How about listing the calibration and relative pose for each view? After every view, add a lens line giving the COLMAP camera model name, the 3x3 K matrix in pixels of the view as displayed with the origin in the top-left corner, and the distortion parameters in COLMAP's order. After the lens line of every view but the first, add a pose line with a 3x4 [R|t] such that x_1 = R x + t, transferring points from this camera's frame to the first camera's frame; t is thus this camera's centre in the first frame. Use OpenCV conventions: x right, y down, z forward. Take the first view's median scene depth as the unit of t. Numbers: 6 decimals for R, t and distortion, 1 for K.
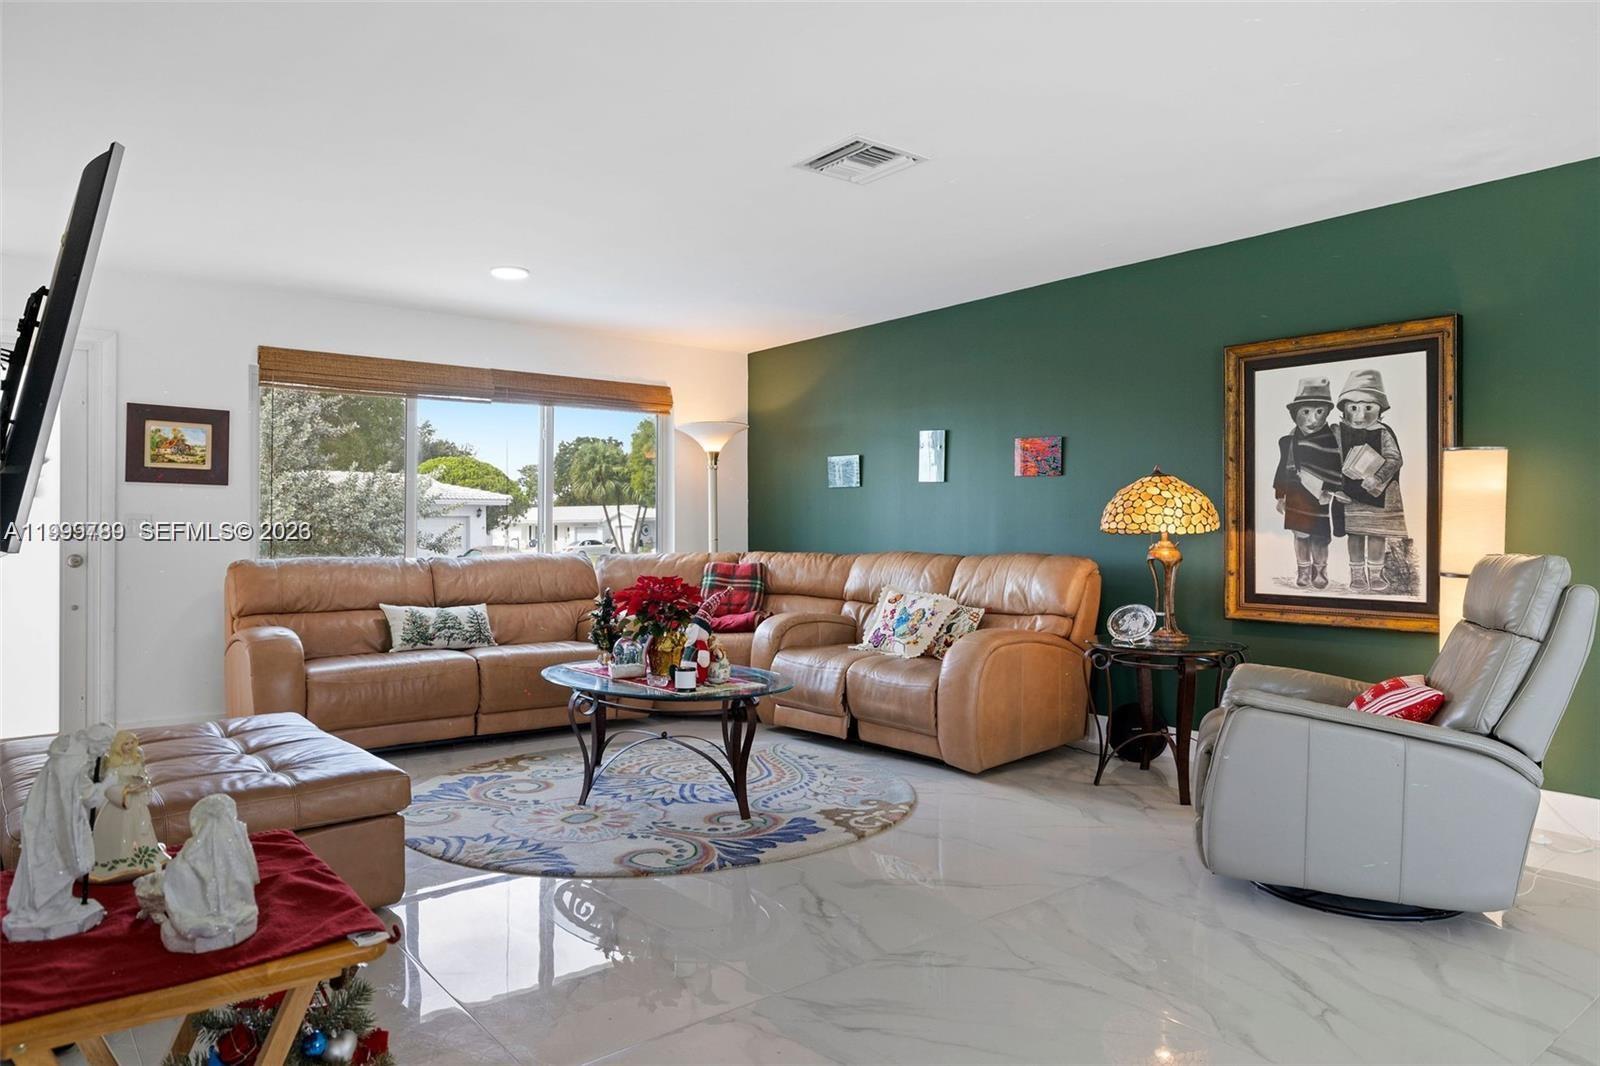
lens RADIAL K [[1019.6, 0, 802.4], [0, 1019.6, 526.5], [0, 0, 1]] dist [-0.001406, -0.000327]
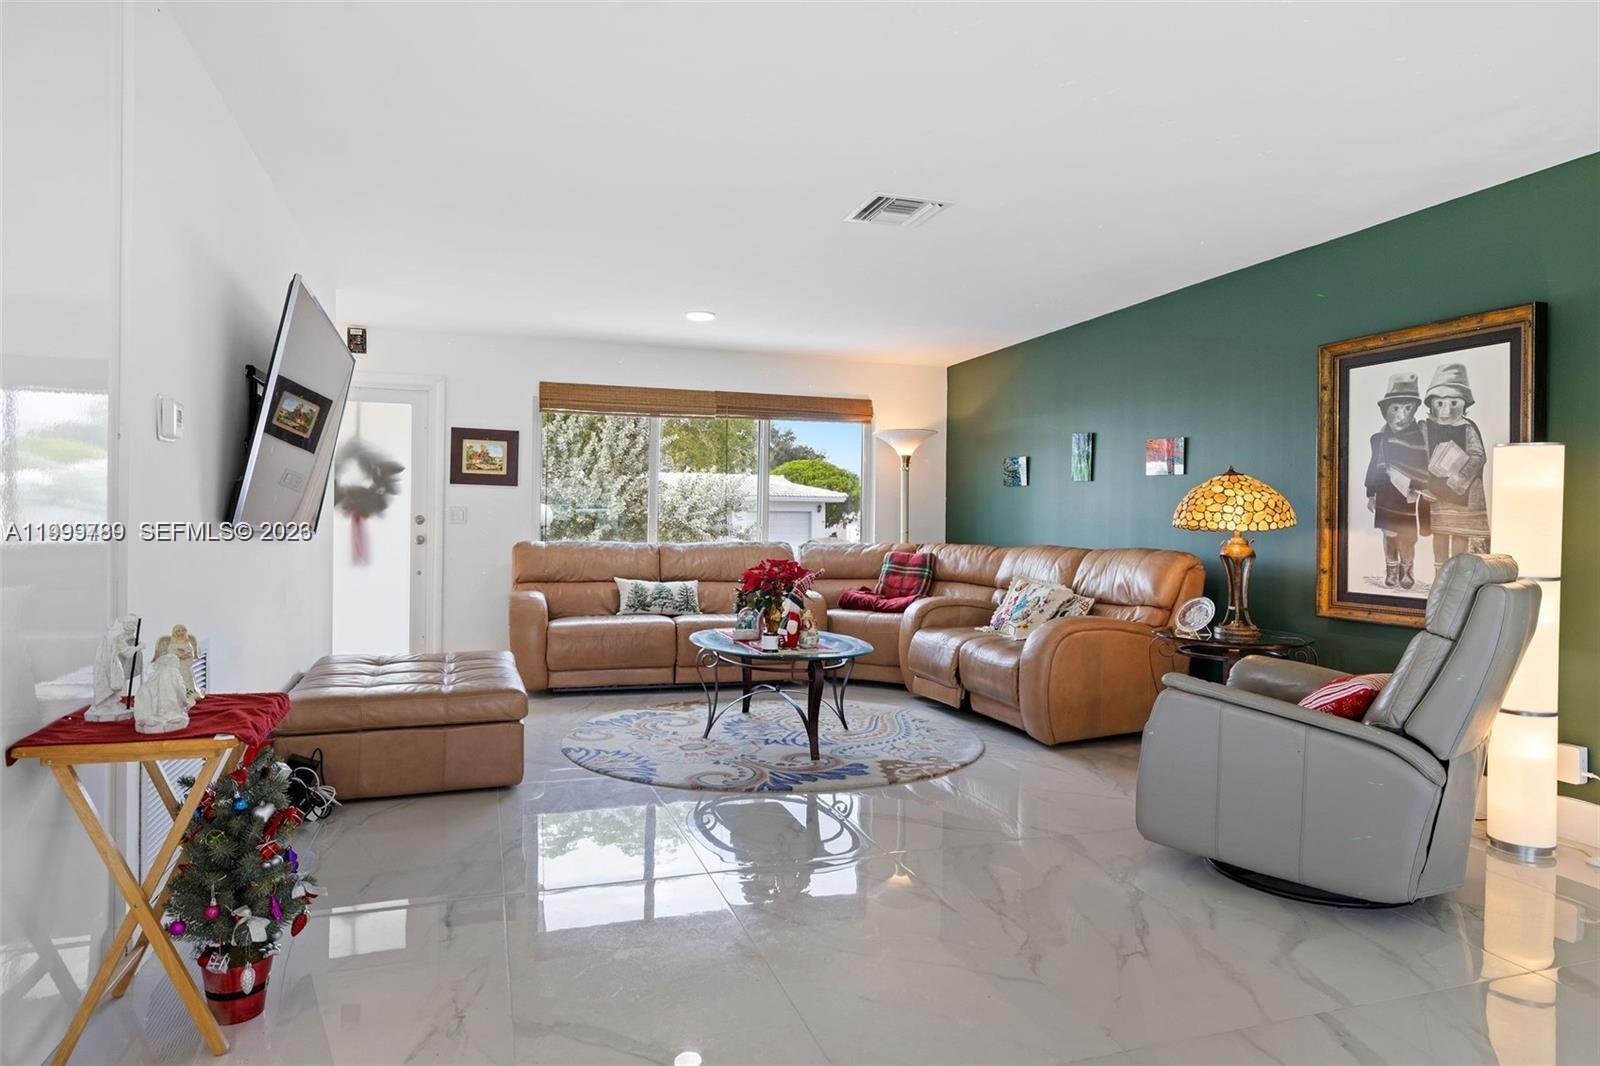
lens RADIAL K [[946.3, 0, 800.7], [0, 946.3, 527.0], [0, 0, 1]] dist [-0.004684, 0.000518]
pose [[0.937235, 0.012243, -0.348484, 0.271311], [-0.010589, 0.999922, 0.006651, 0.001629], [0.348538, -0.002543, 0.937291, -0.053186]]
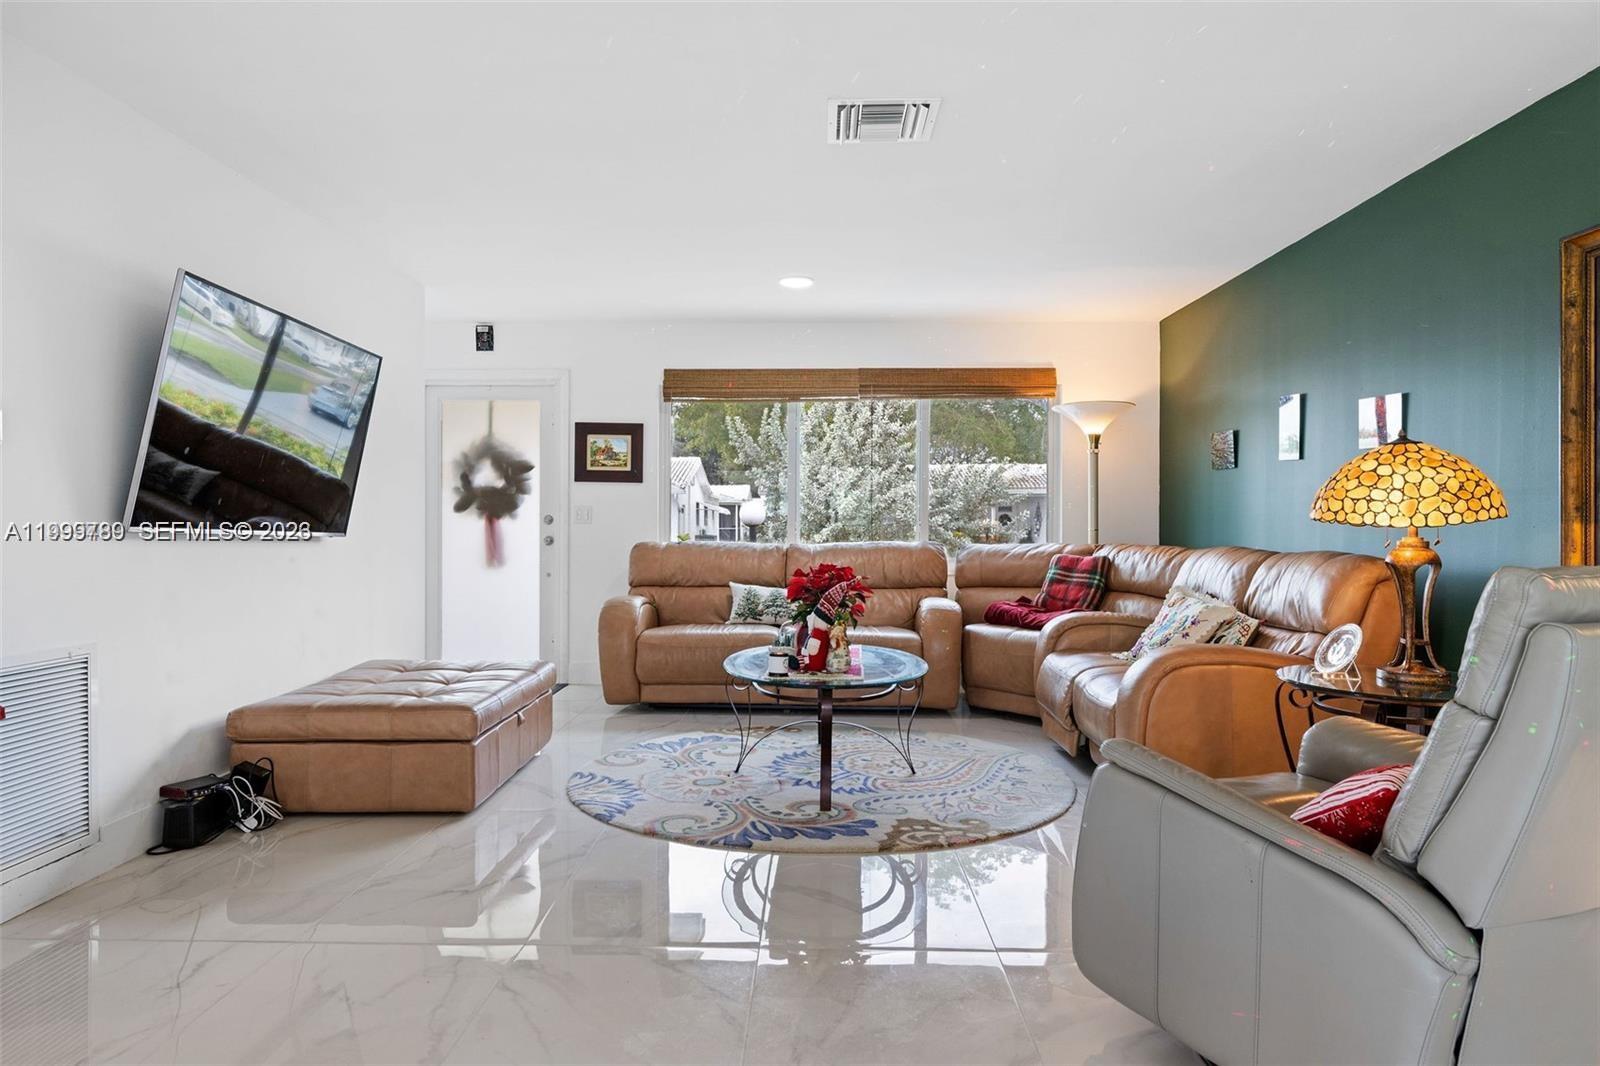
lens RADIAL K [[1025.5, 0, 796.4], [0, 1025.5, 525.0], [0, 0, 1]] dist [0.001750, -0.000075]
pose [[0.761066, 0.006362, -0.648643, 0.484893], [-0.000442, 0.999957, 0.009289, -0.000135], [0.648675, -0.006783, 0.761036, 0.191615]]
